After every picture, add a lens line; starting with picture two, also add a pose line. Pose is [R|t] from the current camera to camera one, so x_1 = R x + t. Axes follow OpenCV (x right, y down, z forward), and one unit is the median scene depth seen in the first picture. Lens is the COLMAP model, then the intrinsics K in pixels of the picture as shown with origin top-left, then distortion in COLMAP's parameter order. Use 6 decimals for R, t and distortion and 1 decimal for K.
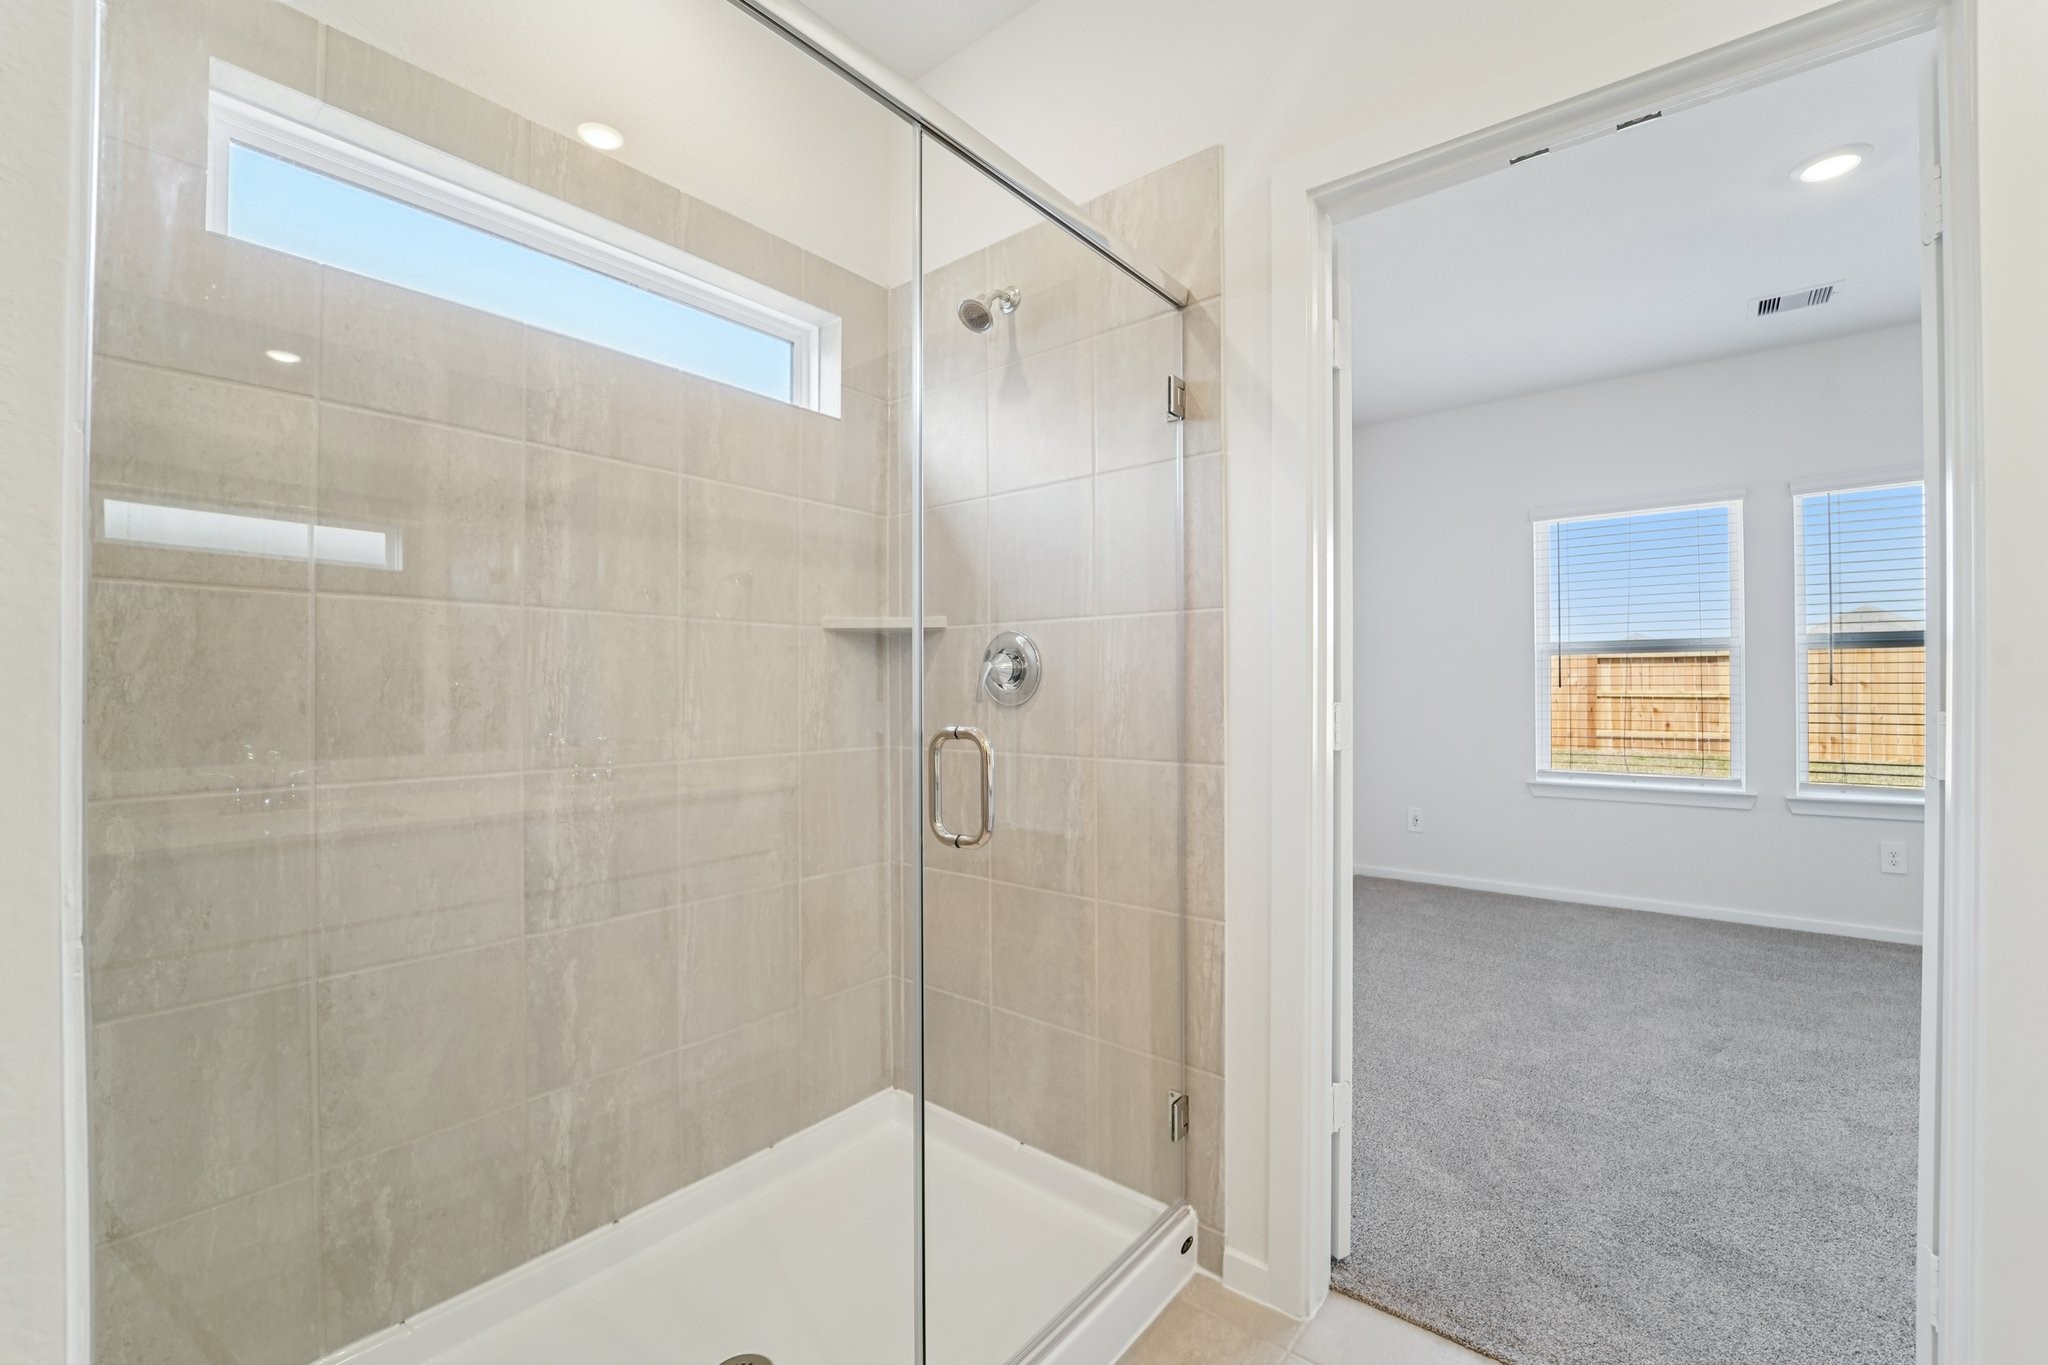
lens RADIAL K [[839.7, 0, 1024.0], [0, 839.7, 682.5], [0, 0, 1]] dist [-0.028803, -0.000008]
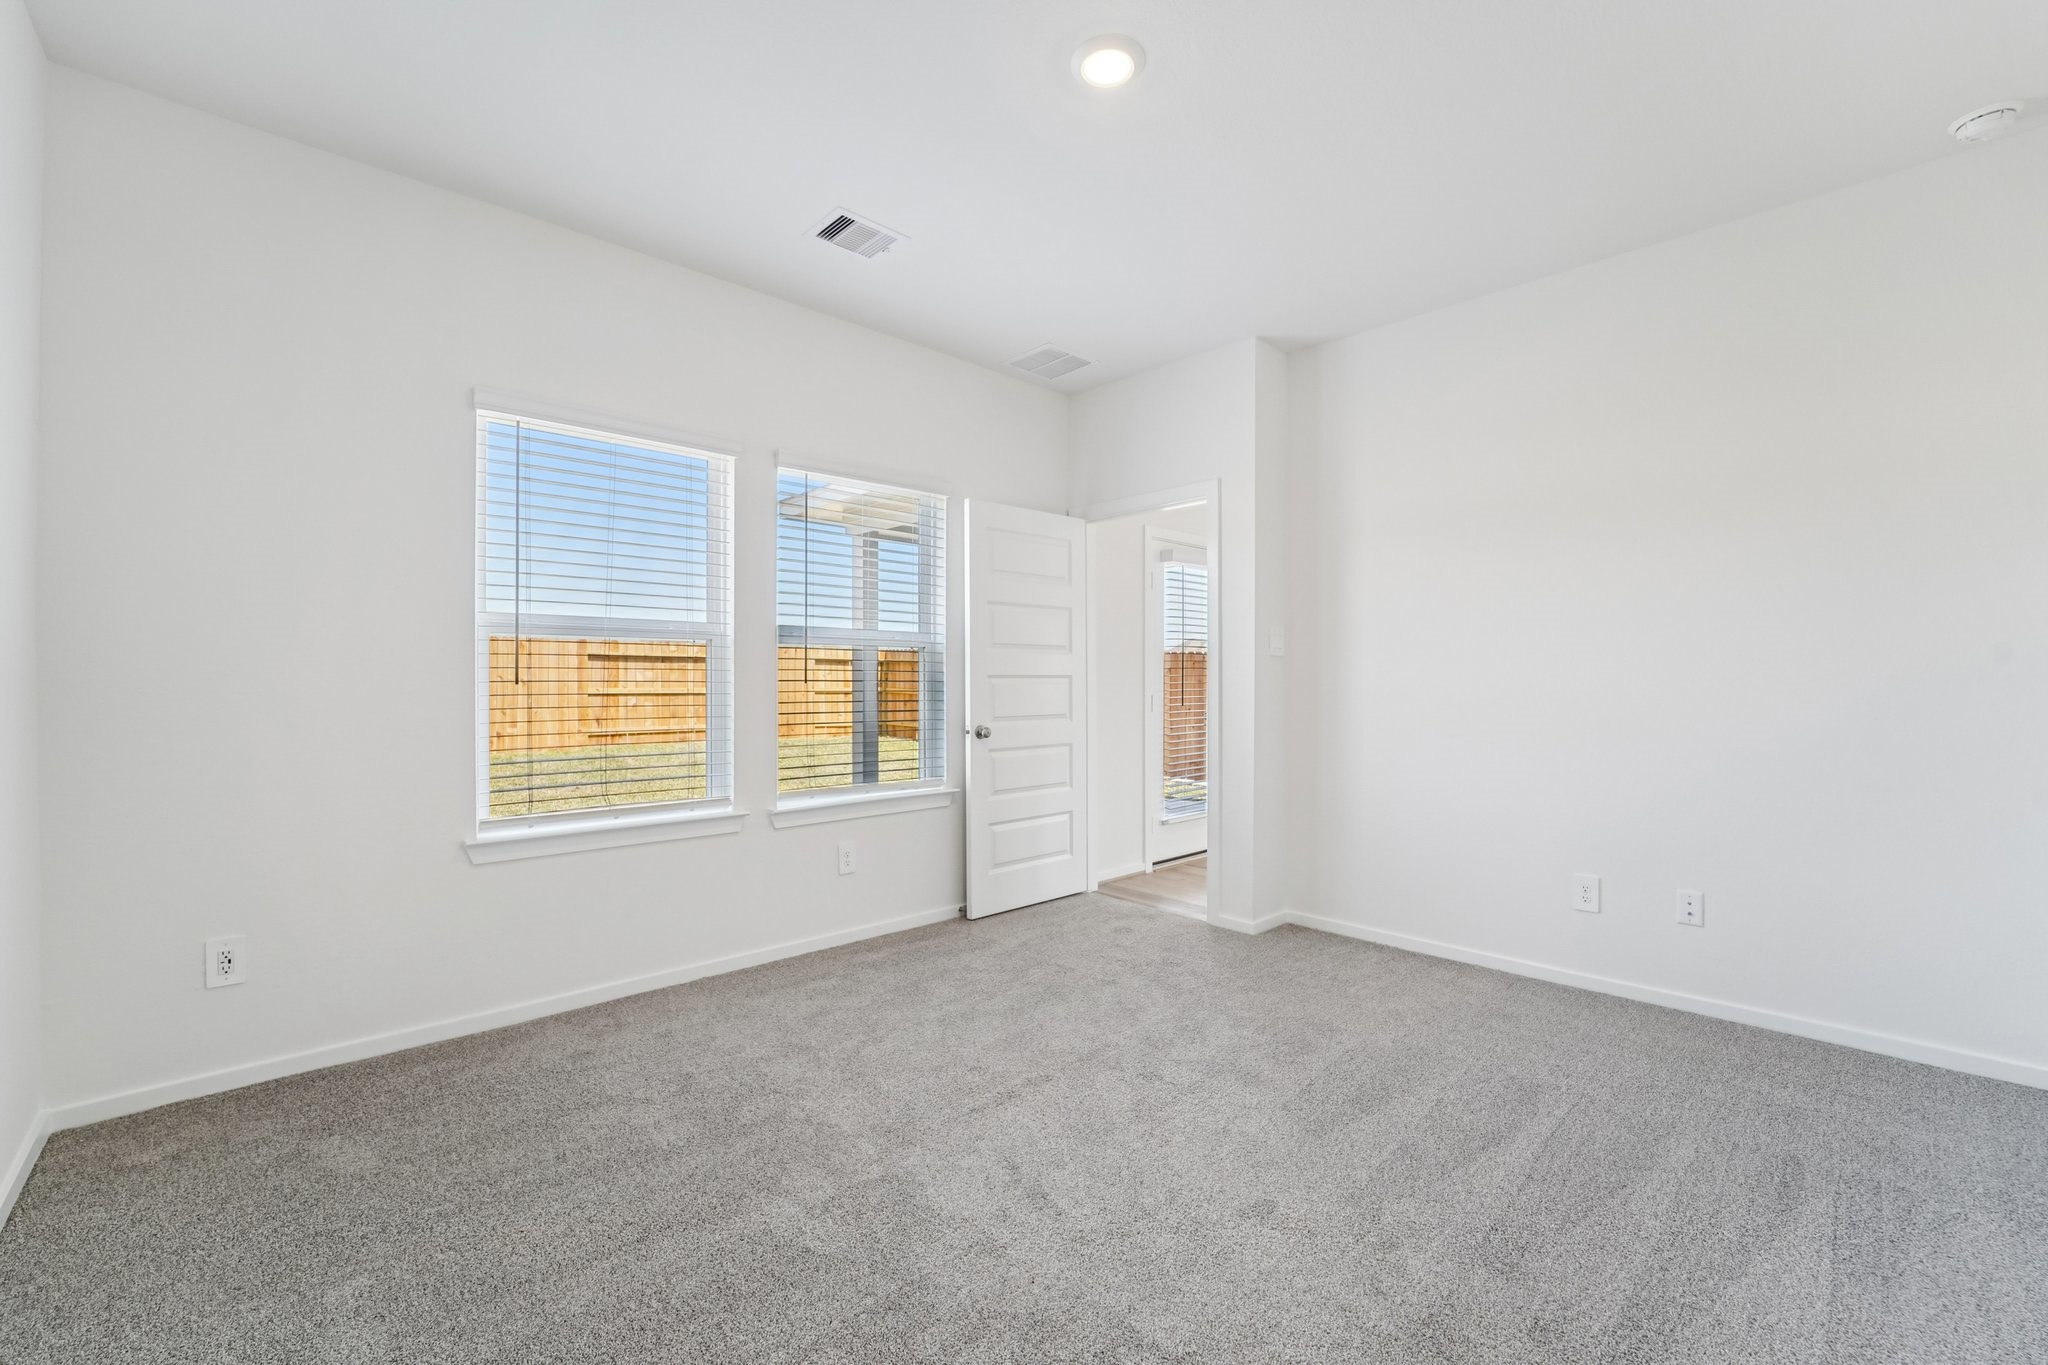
lens RADIAL K [[839.7, 0, 1024.0], [0, 839.7, 682.5], [0, 0, 1]] dist [-0.028803, -0.000008]
pose [[0.132743, 0.004036, 0.991142, 0.082220], [-0.007476, 0.999967, -0.003070, 0.004261], [-0.991122, -0.007002, 0.132769, 0.592458]]
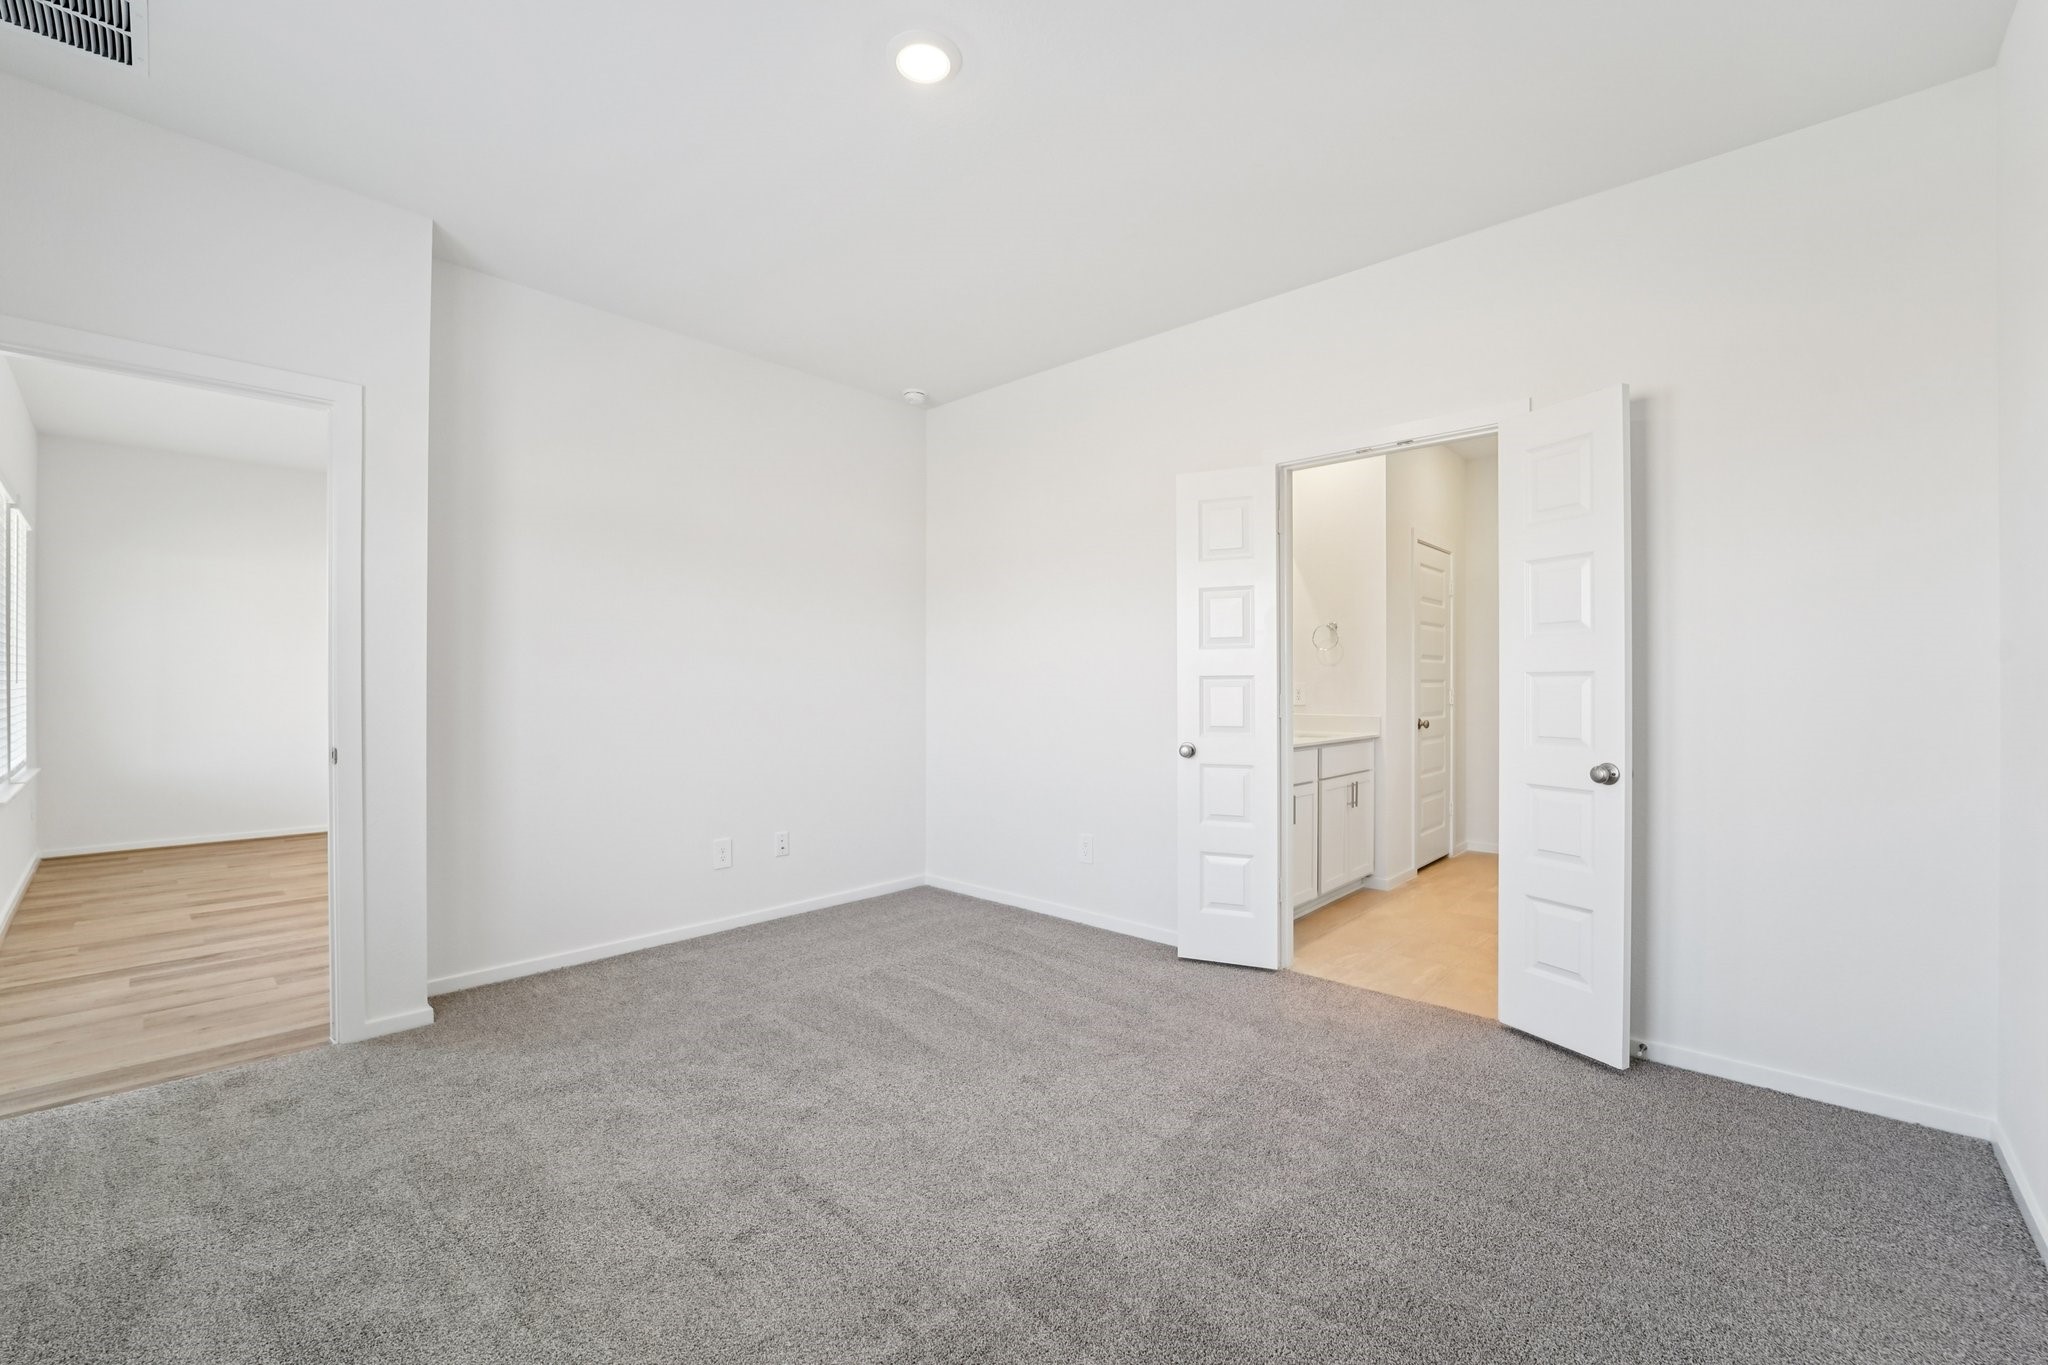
lens RADIAL K [[839.7, 0, 1024.0], [0, 839.7, 682.5], [0, 0, 1]] dist [-0.028803, -0.000008]
pose [[-0.998784, 0.001066, 0.049279, 0.520045], [0.000639, 0.999962, -0.008683, 0.004563], [-0.049287, -0.008641, -0.998747, 1.125089]]
